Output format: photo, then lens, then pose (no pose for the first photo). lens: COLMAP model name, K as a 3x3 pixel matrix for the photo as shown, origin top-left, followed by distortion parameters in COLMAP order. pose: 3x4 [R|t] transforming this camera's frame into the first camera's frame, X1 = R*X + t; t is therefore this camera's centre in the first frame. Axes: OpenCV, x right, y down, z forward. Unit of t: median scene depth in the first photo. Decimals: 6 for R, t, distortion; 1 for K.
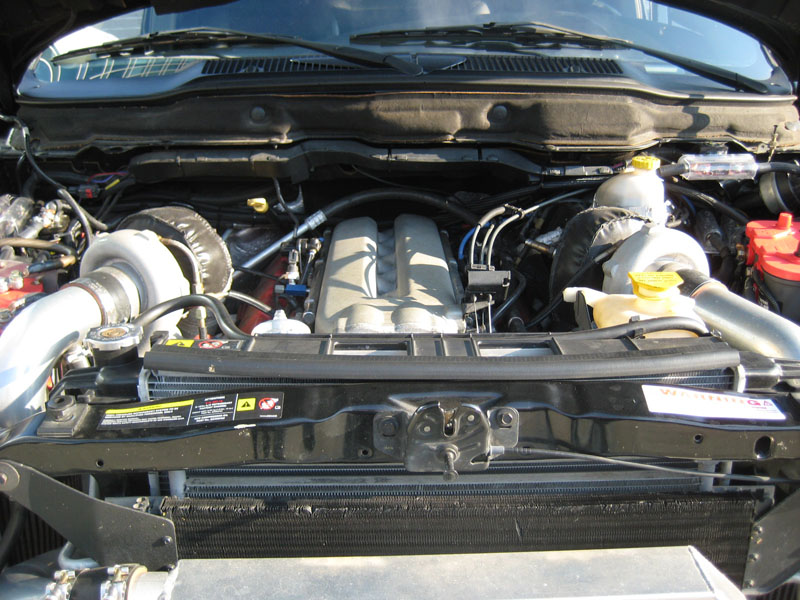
lens RADIAL K [[836.5, 0, 402.0], [0, 836.5, 298.5], [0, 0, 1]] dist [-0.154390, 0.196107]
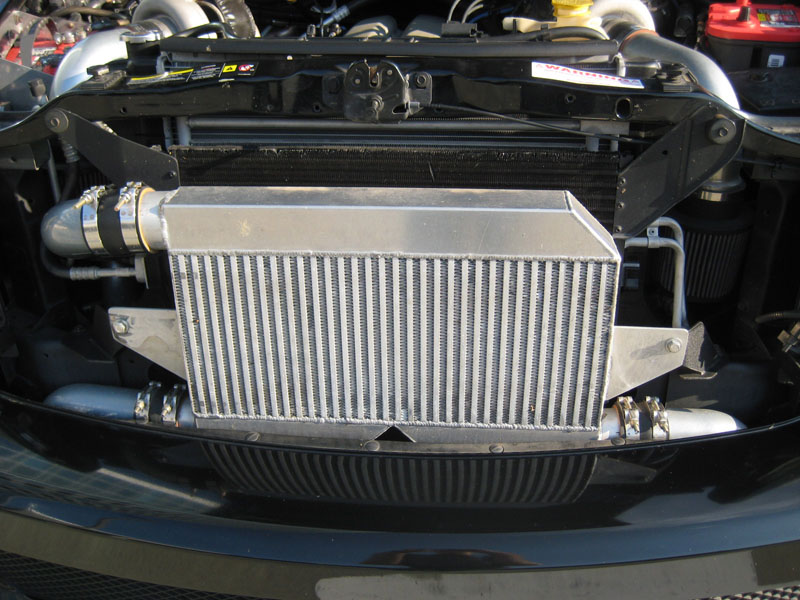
lens RADIAL K [[836.5, 0, 402.0], [0, 836.5, 298.5], [0, 0, 1]] dist [-0.154390, 0.196107]
pose [[0.993365, 0.040539, -0.107625, 0.246423], [-0.027480, 0.992375, 0.120156, 0.325305], [0.111675, -0.116402, 0.986904, -0.330593]]
